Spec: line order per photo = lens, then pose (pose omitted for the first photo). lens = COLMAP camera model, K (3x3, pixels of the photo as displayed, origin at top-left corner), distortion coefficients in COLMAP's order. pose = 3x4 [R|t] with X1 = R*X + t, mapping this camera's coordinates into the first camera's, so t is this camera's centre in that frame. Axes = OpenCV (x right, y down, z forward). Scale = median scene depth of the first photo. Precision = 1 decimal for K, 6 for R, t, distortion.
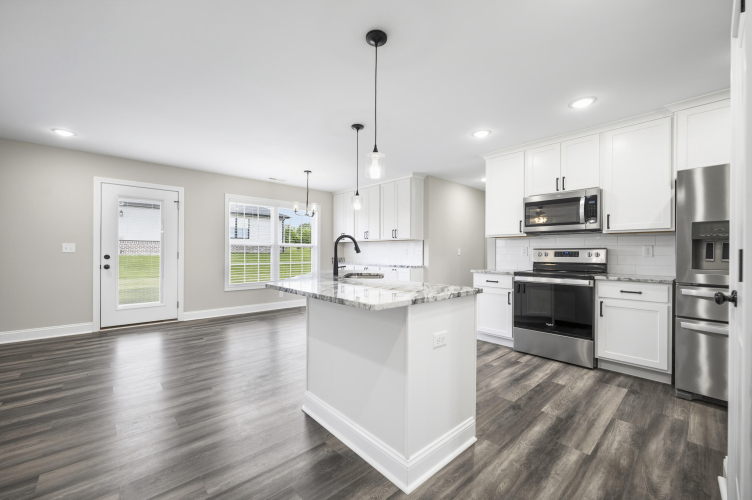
lens RADIAL K [[297.9, 0, 375.6], [0, 297.9, 255.3], [0, 0, 1]] dist [-0.028417, -0.000109]
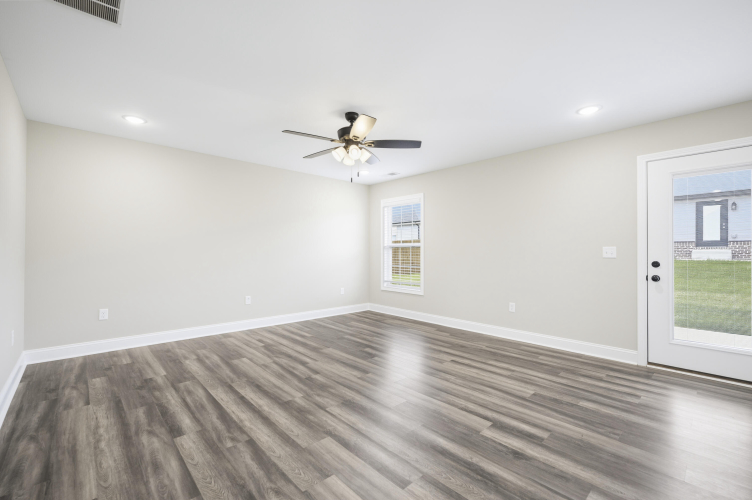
lens RADIAL K [[324.8, 0, 375.1], [0, 324.8, 253.4], [0, 0, 1]] dist [0.000445, 0.000087]
pose [[0.005999, -0.010882, -0.999923, -0.140032], [-0.009068, 0.999899, -0.010937, -0.005907], [0.999941, 0.009133, 0.005900, 0.315714]]
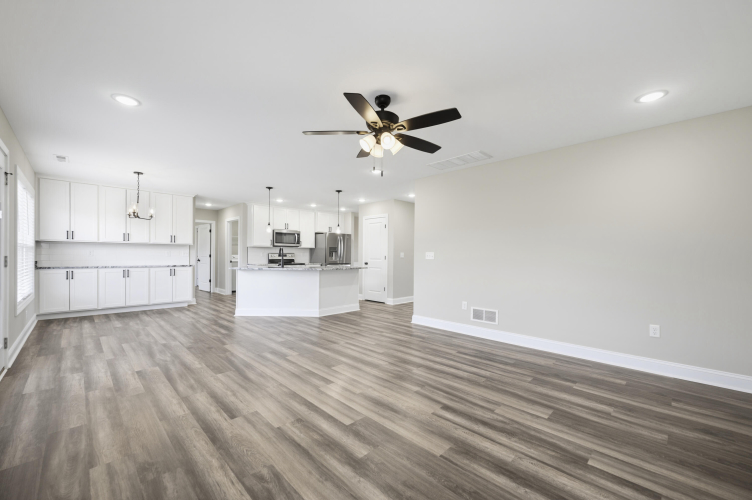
lens RADIAL K [[308.8, 0, 376.0], [0, 308.8, 250.0], [0, 0, 1]] dist [0.000351, 0.000018]
pose [[-0.035459, 0.010024, 0.999321, -1.543513], [-0.004348, 0.999939, -0.010185, -0.023378], [-0.999362, -0.004707, -0.035413, 0.297835]]
